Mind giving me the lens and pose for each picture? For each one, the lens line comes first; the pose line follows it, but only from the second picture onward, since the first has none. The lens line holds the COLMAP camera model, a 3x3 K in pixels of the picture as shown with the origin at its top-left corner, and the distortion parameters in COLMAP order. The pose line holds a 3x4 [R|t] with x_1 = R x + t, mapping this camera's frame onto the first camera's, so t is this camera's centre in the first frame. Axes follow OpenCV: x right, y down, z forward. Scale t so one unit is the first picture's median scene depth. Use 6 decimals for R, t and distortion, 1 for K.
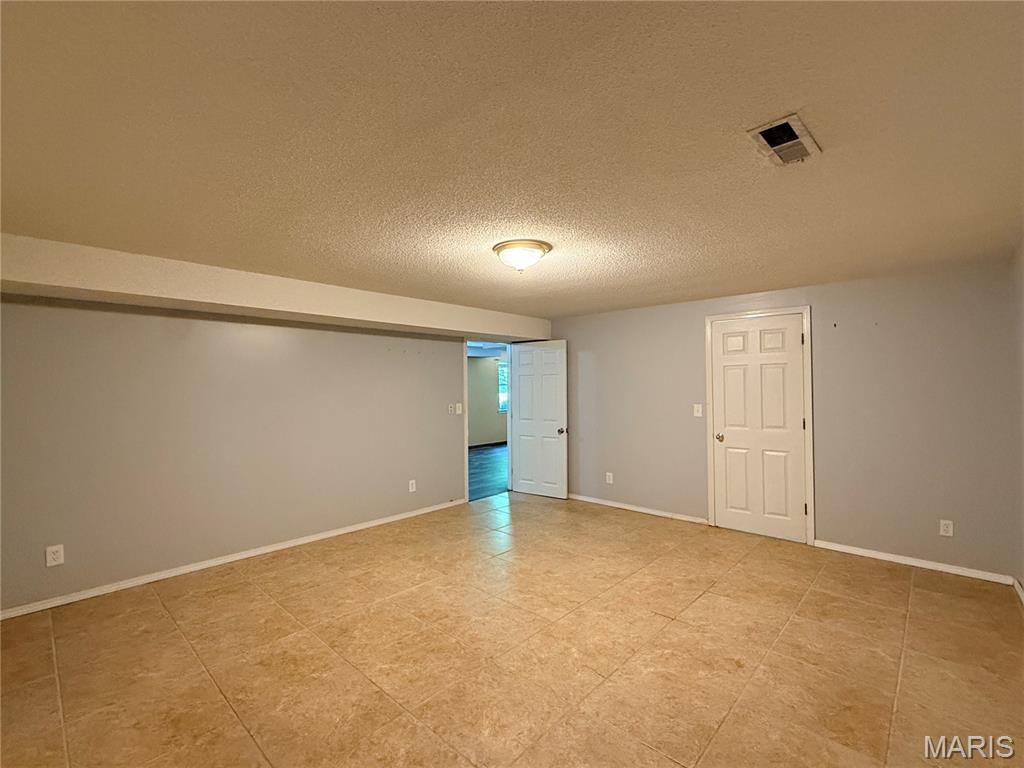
lens RADIAL K [[457.5, 0, 512.0], [0, 457.5, 384.0], [0, 0, 1]] dist [-0.000284, -0.000069]
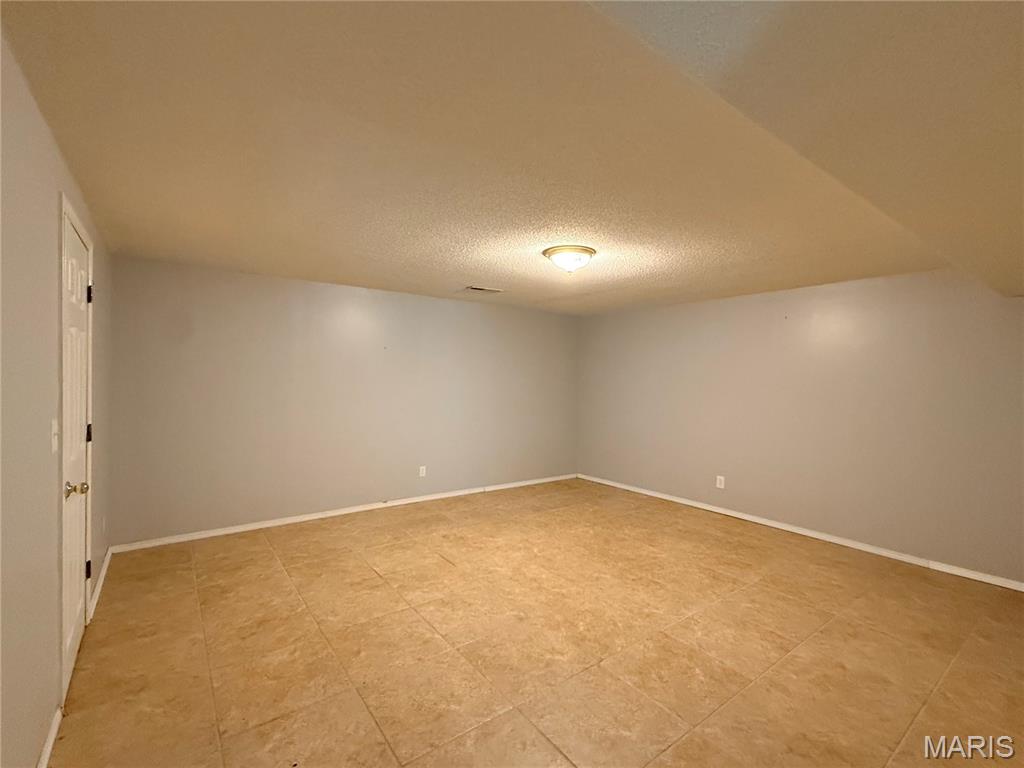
lens RADIAL K [[457.5, 0, 512.0], [0, 457.5, 384.0], [0, 0, 1]] dist [-0.000284, -0.000069]
pose [[-0.984192, -0.011090, 0.176757, -0.038860], [-0.009256, 0.999895, 0.011192, 0.013395], [-0.176863, 0.009379, -0.984191, 1.999982]]
